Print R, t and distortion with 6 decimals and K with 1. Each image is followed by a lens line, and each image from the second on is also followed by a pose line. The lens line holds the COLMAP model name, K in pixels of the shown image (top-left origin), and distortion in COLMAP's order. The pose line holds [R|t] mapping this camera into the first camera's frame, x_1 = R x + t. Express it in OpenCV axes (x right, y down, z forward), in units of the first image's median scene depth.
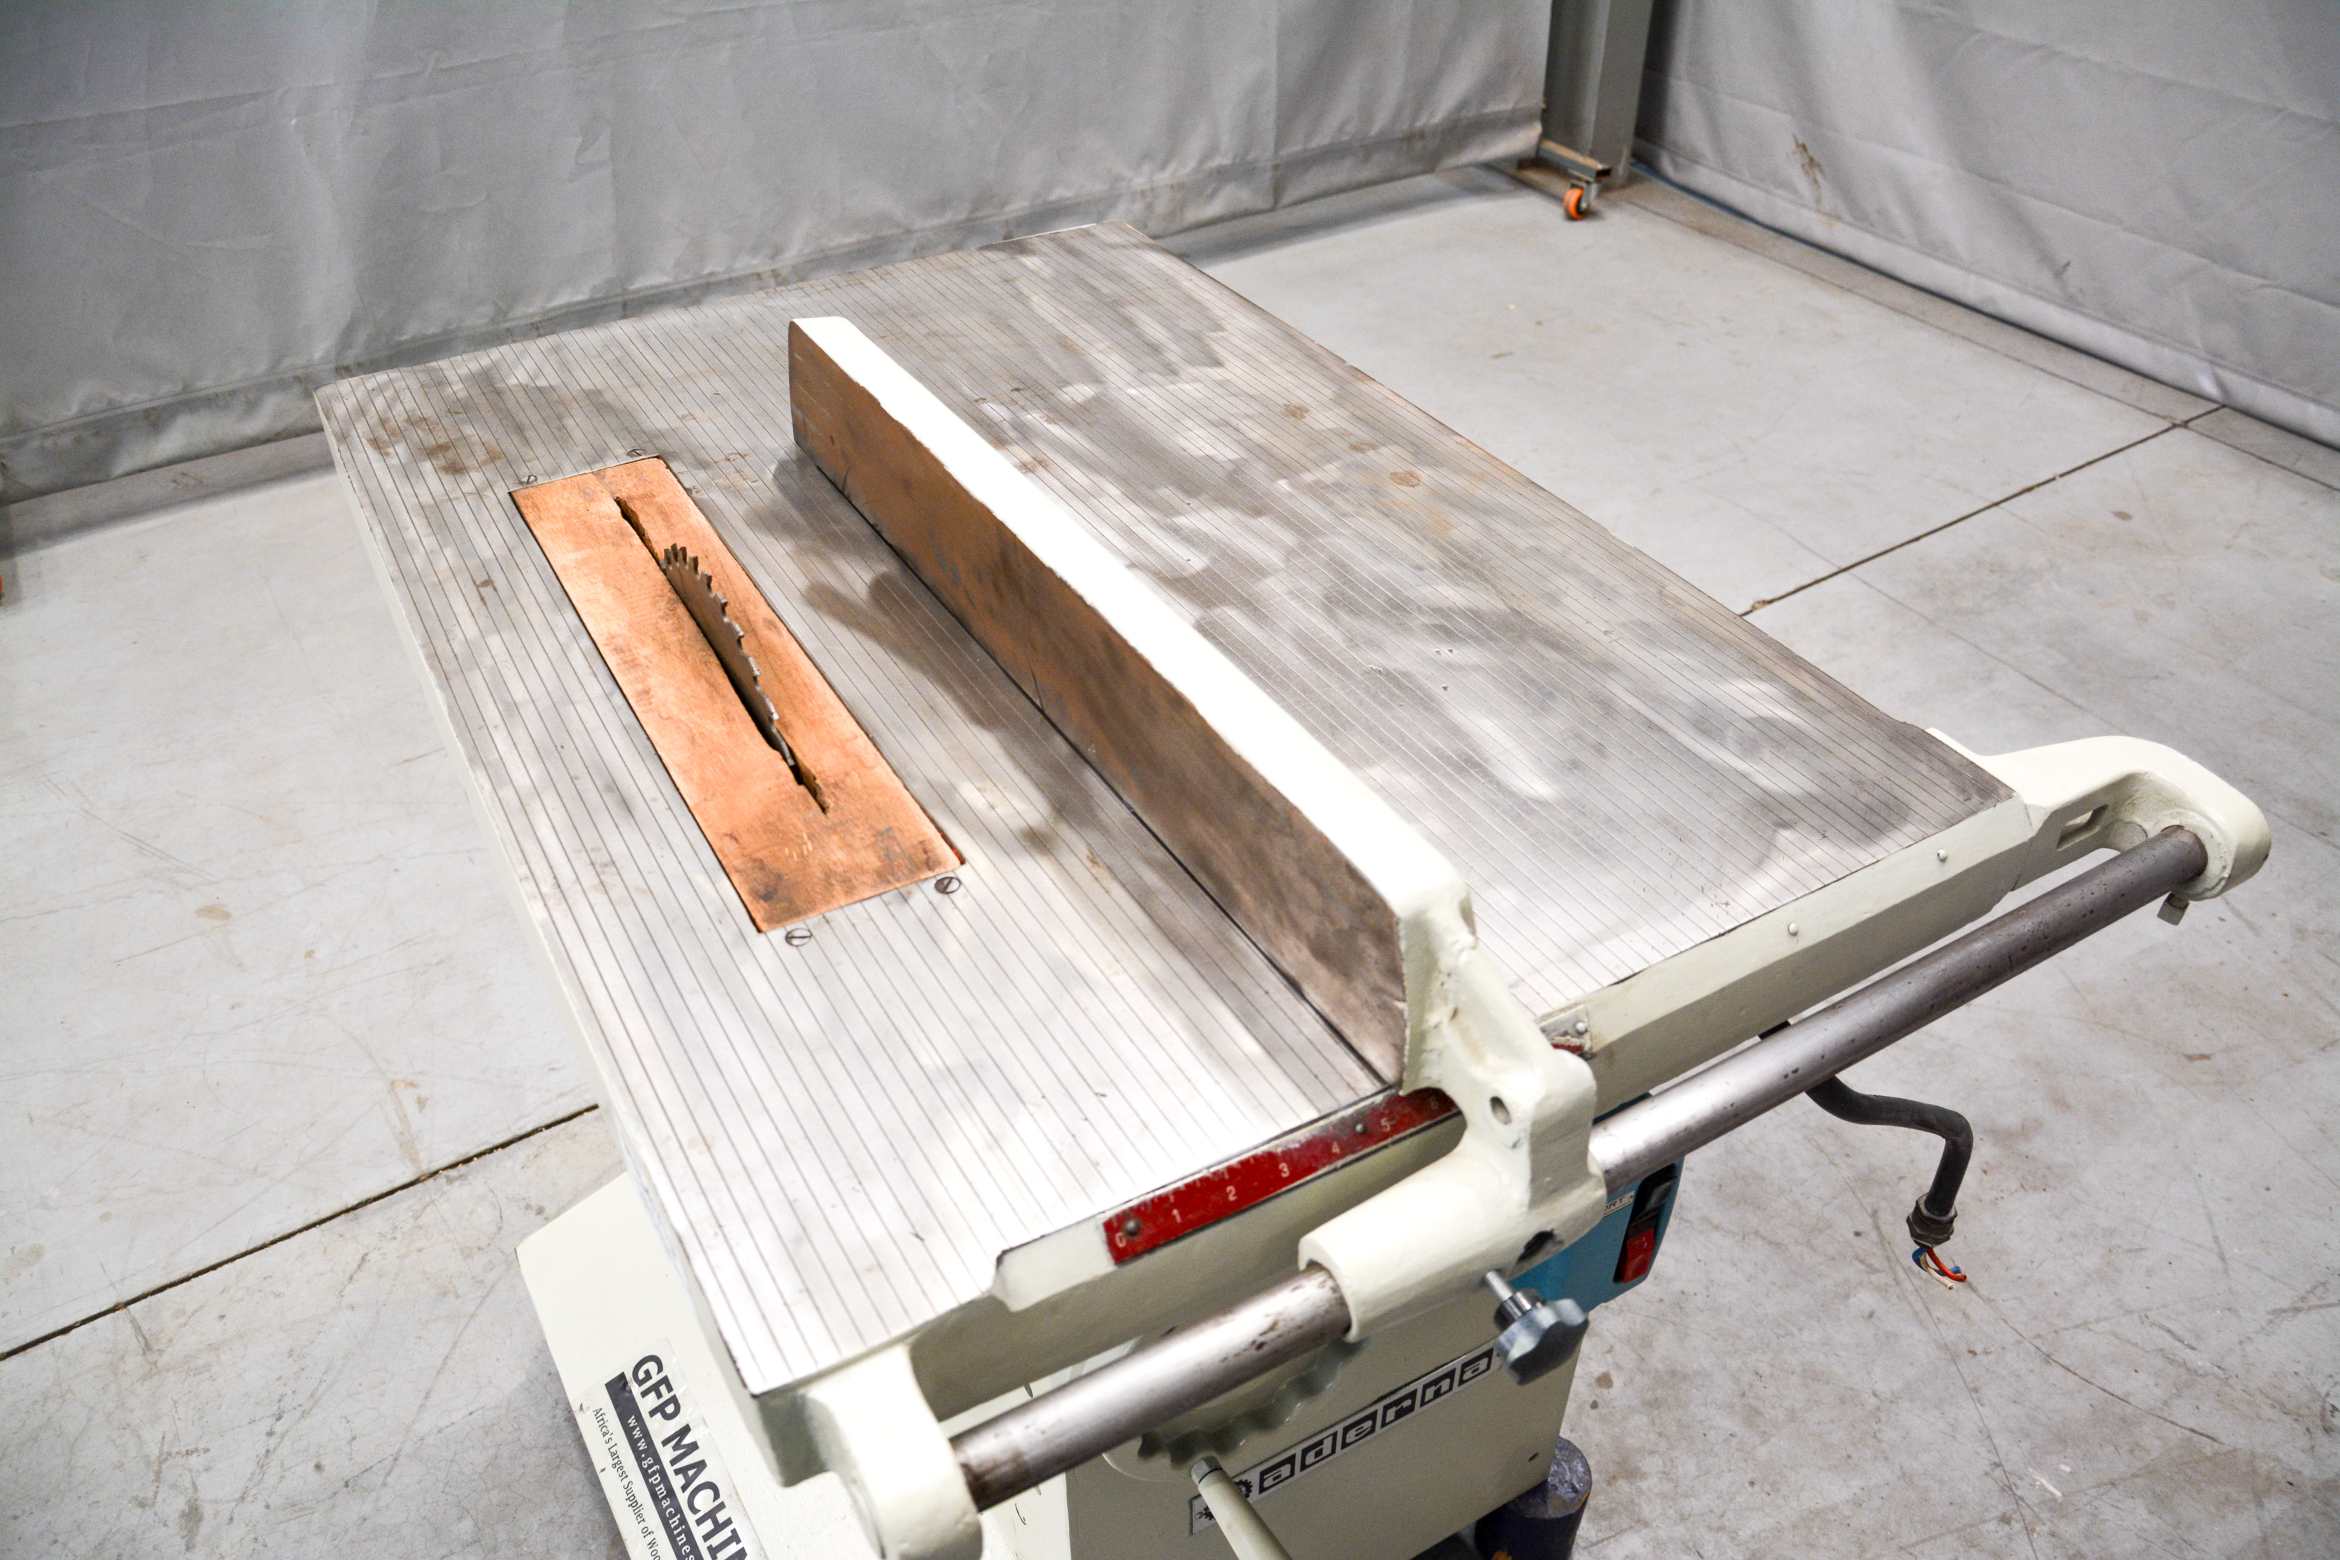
lens RADIAL K [[1799.3, 0, 1181.3], [0, 1799.3, 798.5], [0, 0, 1]] dist [-0.158655, 0.117579]
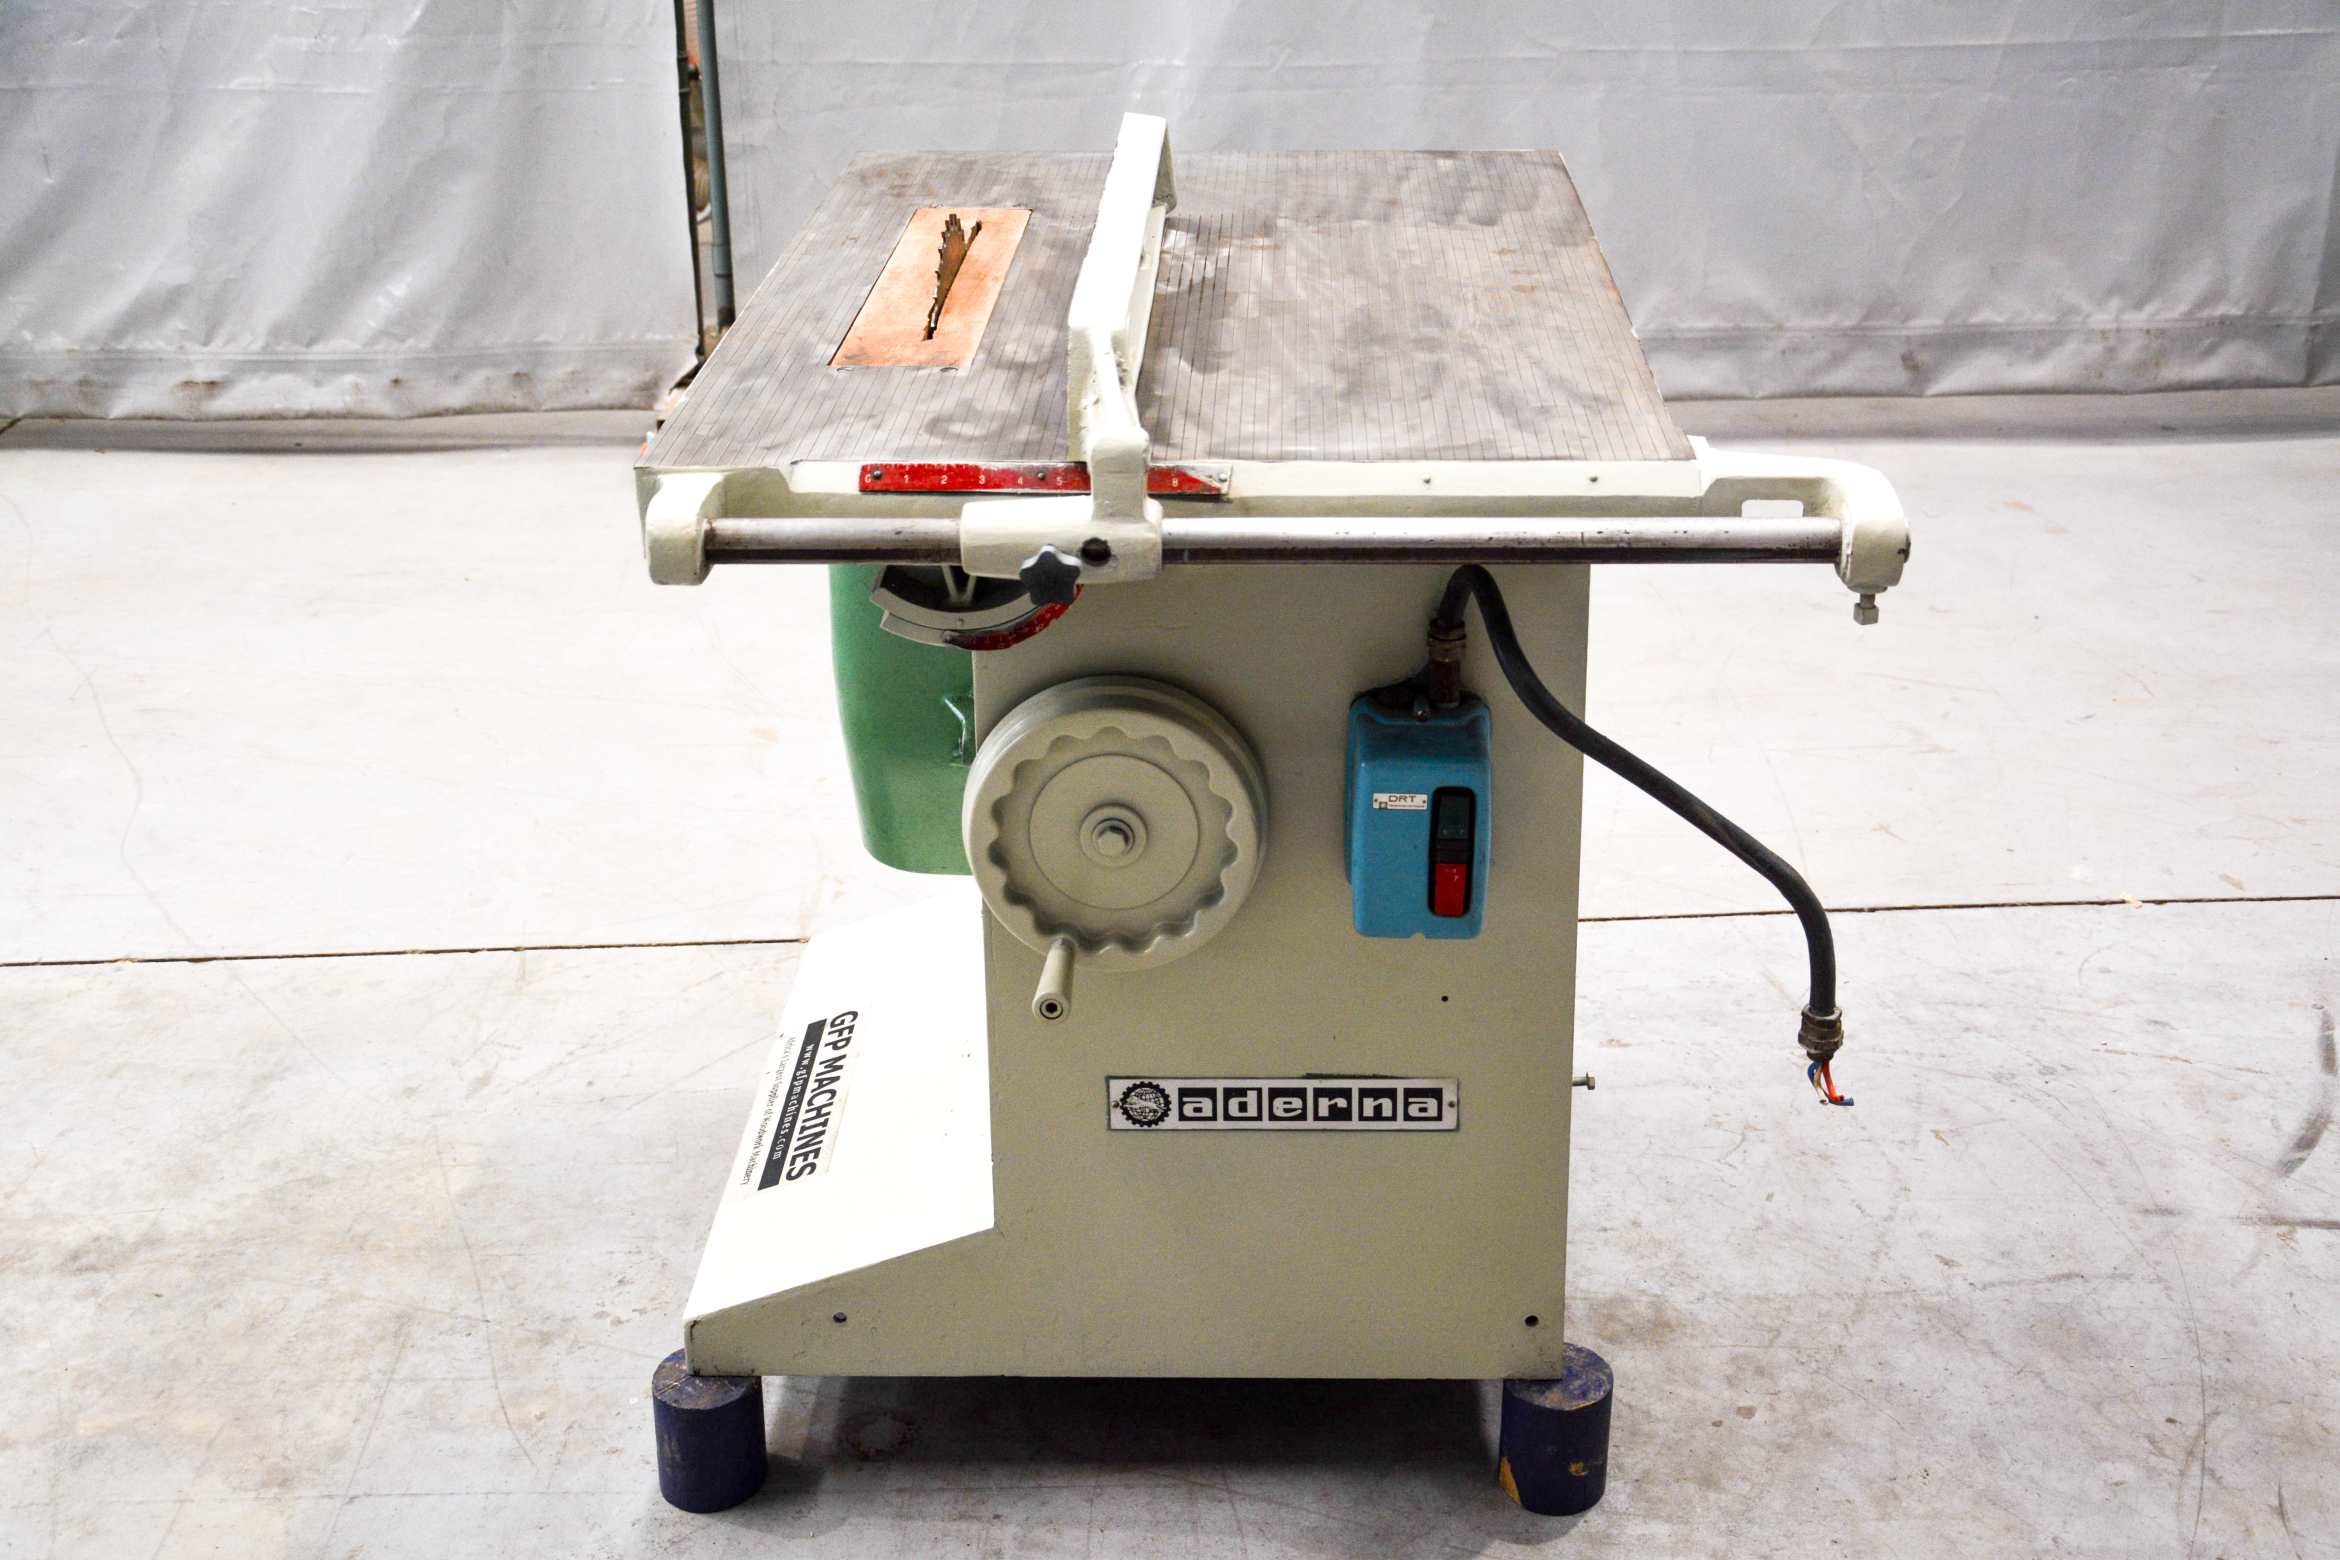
lens RADIAL K [[2782.6, 0, 1175.6], [0, 2782.6, 528.8], [0, 0, 1]] dist [-0.021140, 0.456715]
pose [[0.843241, 0.162979, -0.512233, 0.314234], [-0.311689, 0.924622, -0.218915, 0.156161], [0.437943, 0.344256, 0.830478, -0.207370]]
